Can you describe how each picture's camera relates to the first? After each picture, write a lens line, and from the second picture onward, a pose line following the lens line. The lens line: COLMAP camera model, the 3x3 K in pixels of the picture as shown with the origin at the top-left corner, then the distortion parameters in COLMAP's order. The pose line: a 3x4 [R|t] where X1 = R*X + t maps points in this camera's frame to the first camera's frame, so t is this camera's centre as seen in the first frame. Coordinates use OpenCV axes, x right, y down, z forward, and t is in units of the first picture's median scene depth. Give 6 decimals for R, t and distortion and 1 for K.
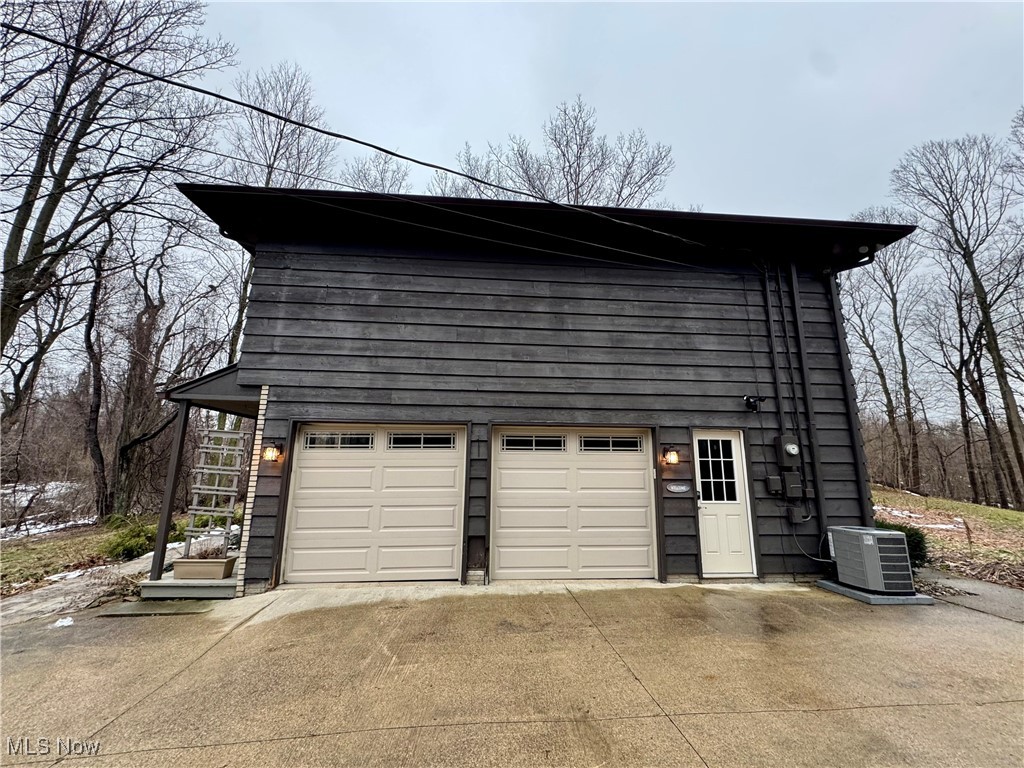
lens RADIAL K [[406.9, 0, 512.0], [0, 406.9, 384.0], [0, 0, 1]] dist [0.000023, -0.000157]
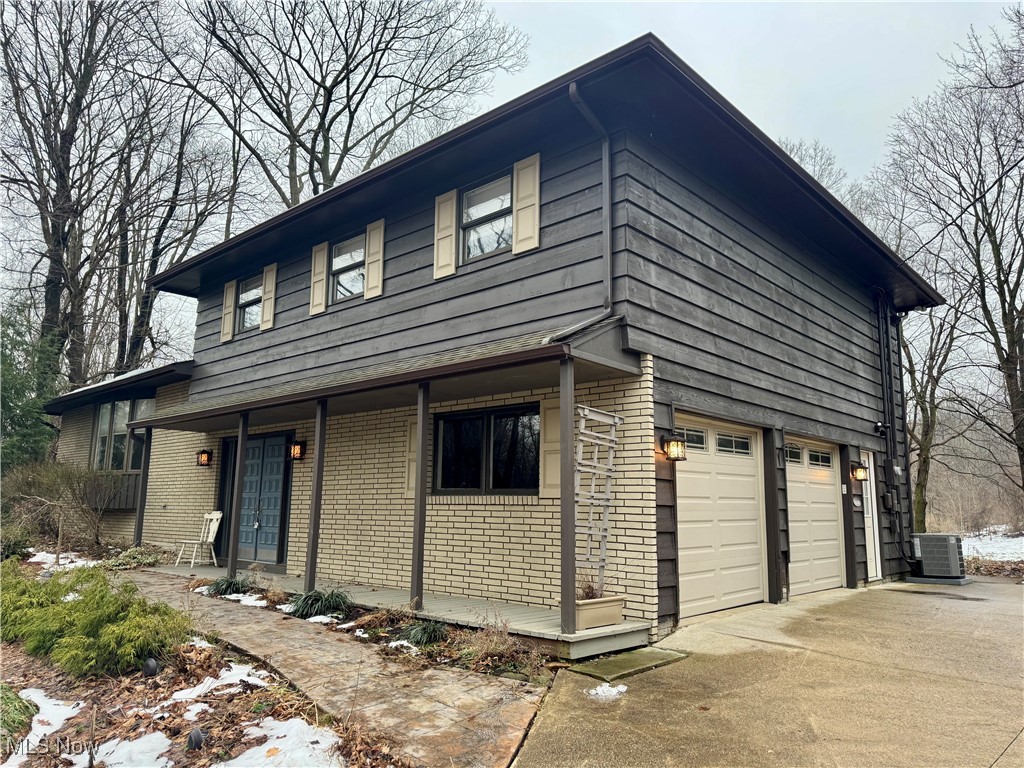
lens RADIAL K [[722.9, 0, 508.6], [0, 722.9, 381.0], [0, 0, 1]] dist [0.064532, -0.068331]
pose [[0.730306, 0.117662, 0.672911, -1.583246], [-0.140268, 0.989894, -0.020856, 0.107296], [-0.668564, -0.079156, 0.739430, 0.211914]]
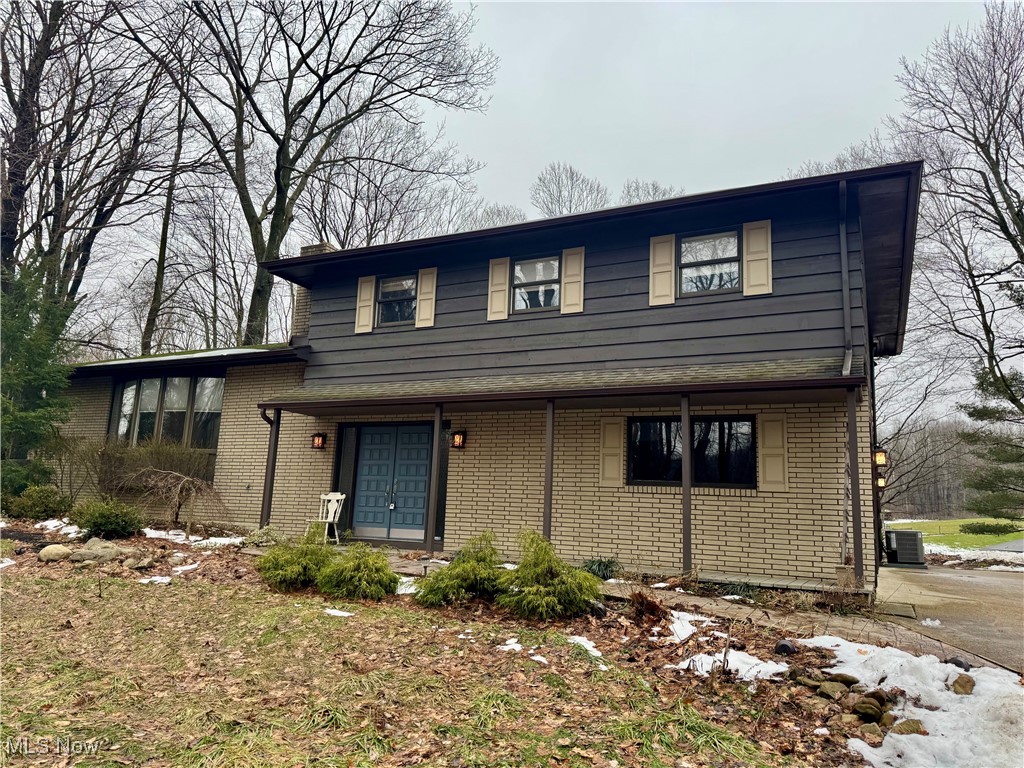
lens RADIAL K [[711.7, 0, 512.0], [0, 711.7, 384.0], [0, 0, 1]] dist [0.113554, -0.138289]
pose [[0.514138, 0.163857, 0.841910, -2.367415], [-0.205758, 0.976482, -0.064396, 0.267215], [-0.832662, -0.140121, 0.535762, 0.754807]]
